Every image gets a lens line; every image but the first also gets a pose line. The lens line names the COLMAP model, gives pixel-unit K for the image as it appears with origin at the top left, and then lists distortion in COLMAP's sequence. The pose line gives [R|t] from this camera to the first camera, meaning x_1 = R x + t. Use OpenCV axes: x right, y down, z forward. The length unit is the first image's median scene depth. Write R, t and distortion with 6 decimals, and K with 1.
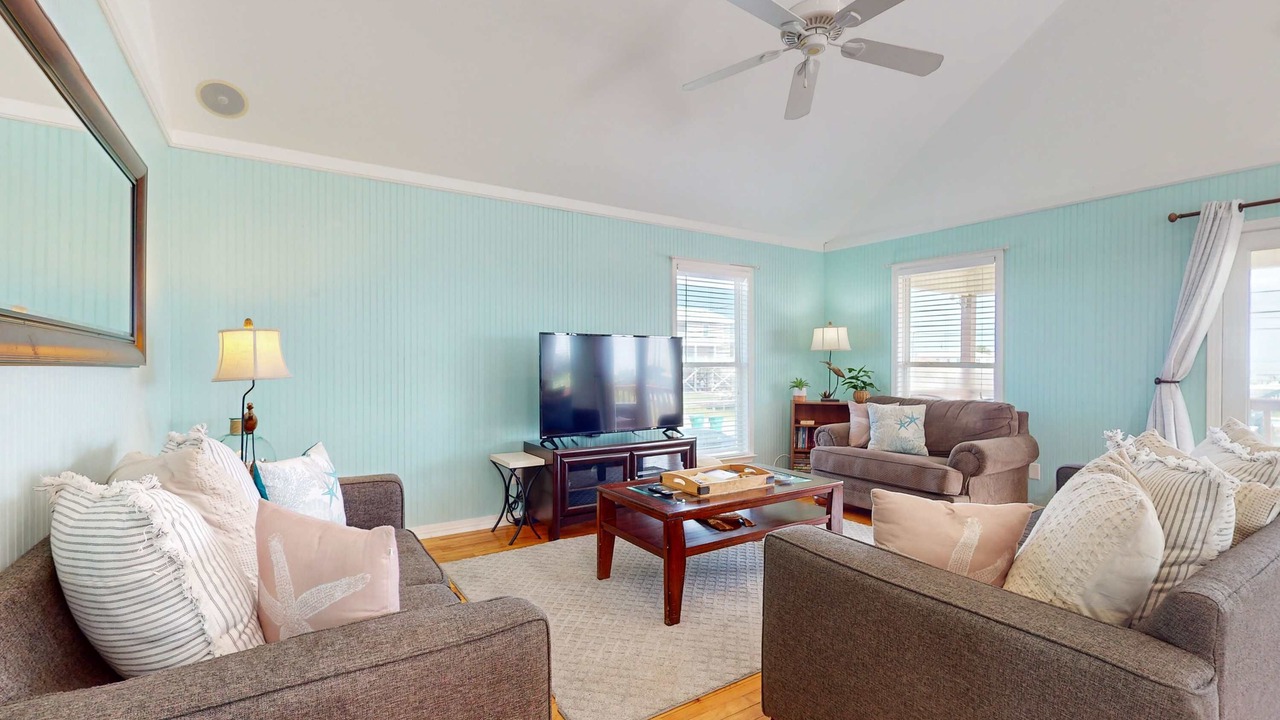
lens RADIAL K [[553.3, 0, 636.0], [0, 553.3, 366.6], [0, 0, 1]] dist [-0.005292, -0.000146]
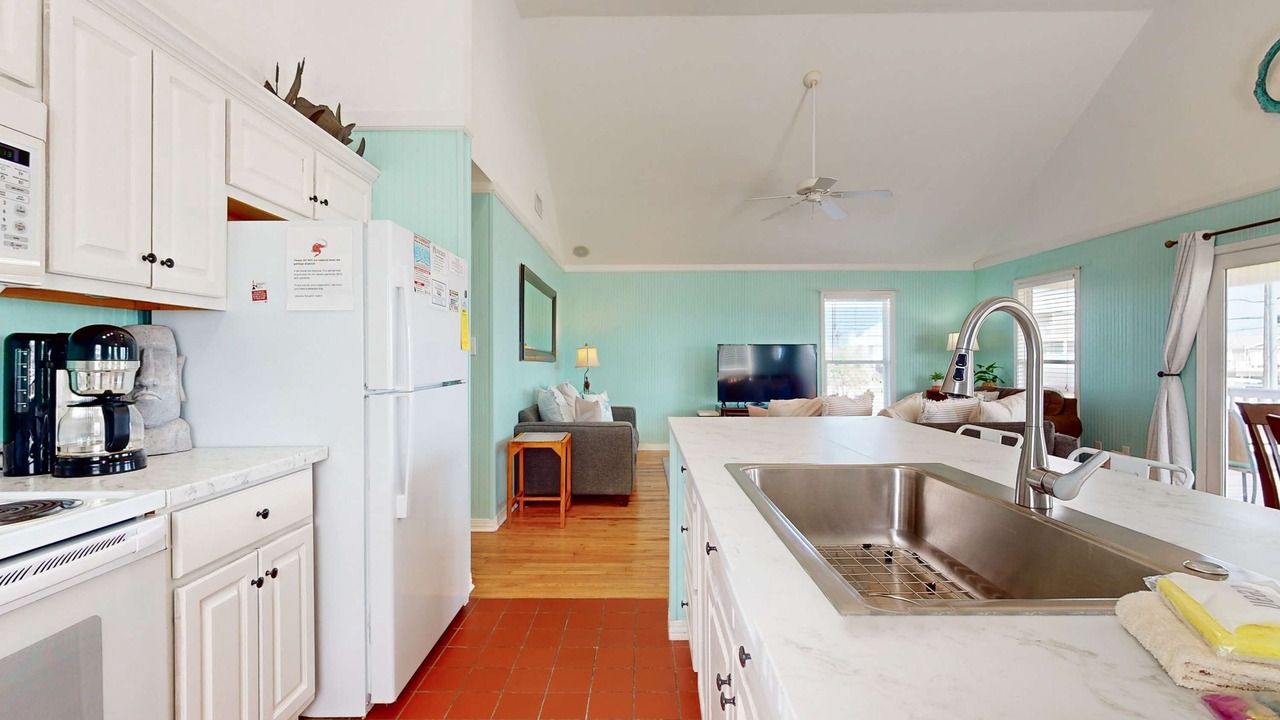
lens RADIAL K [[553.3, 0, 641.7], [0, 553.3, 361.2], [0, 0, 1]] dist [-0.005292, -0.000146]
pose [[0.833896, -0.001789, -0.551919, 0.663216], [-0.002037, 0.999978, -0.006318, 0.007362], [0.551918, 0.006393, 0.833874, -0.713651]]
